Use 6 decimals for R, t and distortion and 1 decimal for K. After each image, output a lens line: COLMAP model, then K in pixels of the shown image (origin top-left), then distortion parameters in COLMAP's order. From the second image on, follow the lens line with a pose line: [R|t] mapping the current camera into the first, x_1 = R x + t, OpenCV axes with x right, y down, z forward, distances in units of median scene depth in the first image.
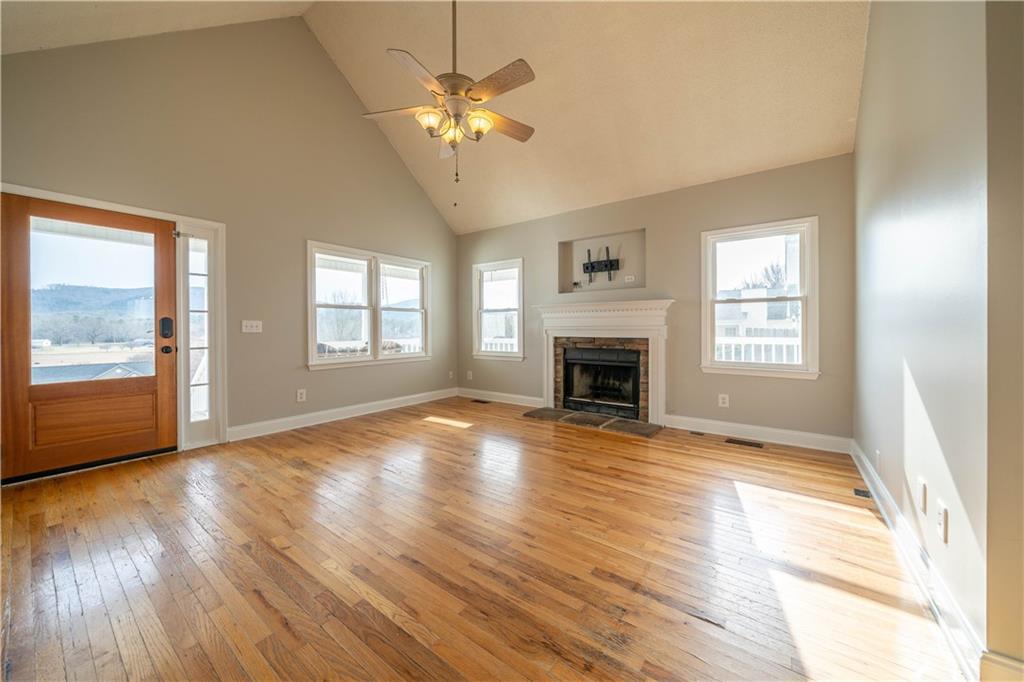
lens RADIAL K [[365.9, 0, 512.4], [0, 365.9, 331.2], [0, 0, 1]] dist [-0.001560, -0.000034]
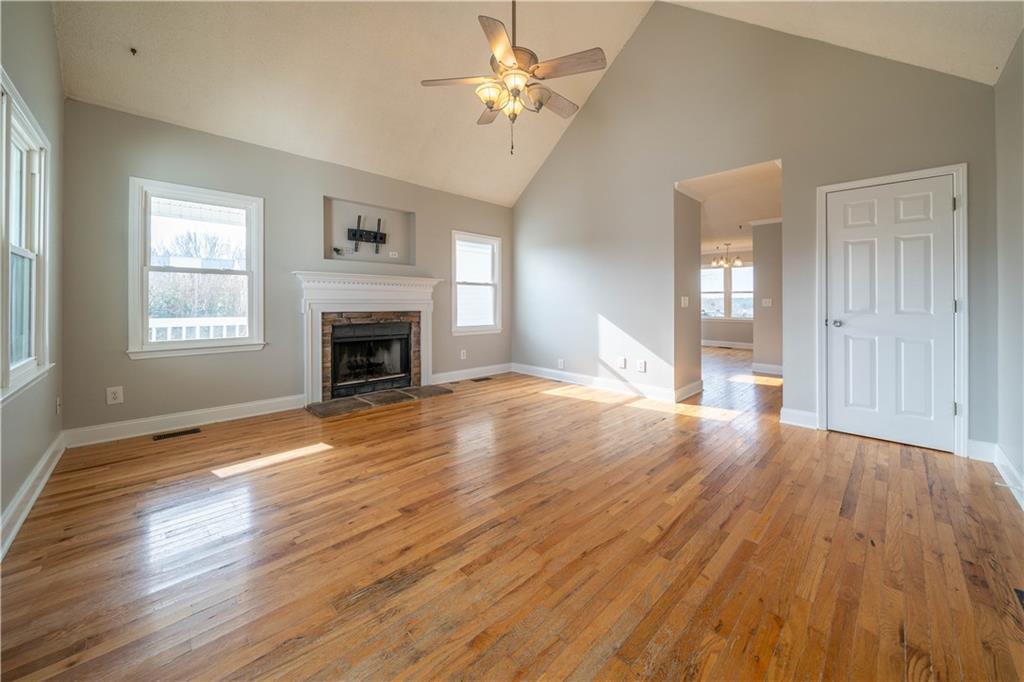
lens RADIAL K [[375.2, 0, 511.8], [0, 375.2, 298.3], [0, 0, 1]] dist [-0.001182, -0.000023]
pose [[0.165618, 0.014051, 0.986090, -0.649630], [0.002728, 0.999888, -0.014705, -0.002109], [-0.986186, 0.005125, 0.165561, 0.472489]]
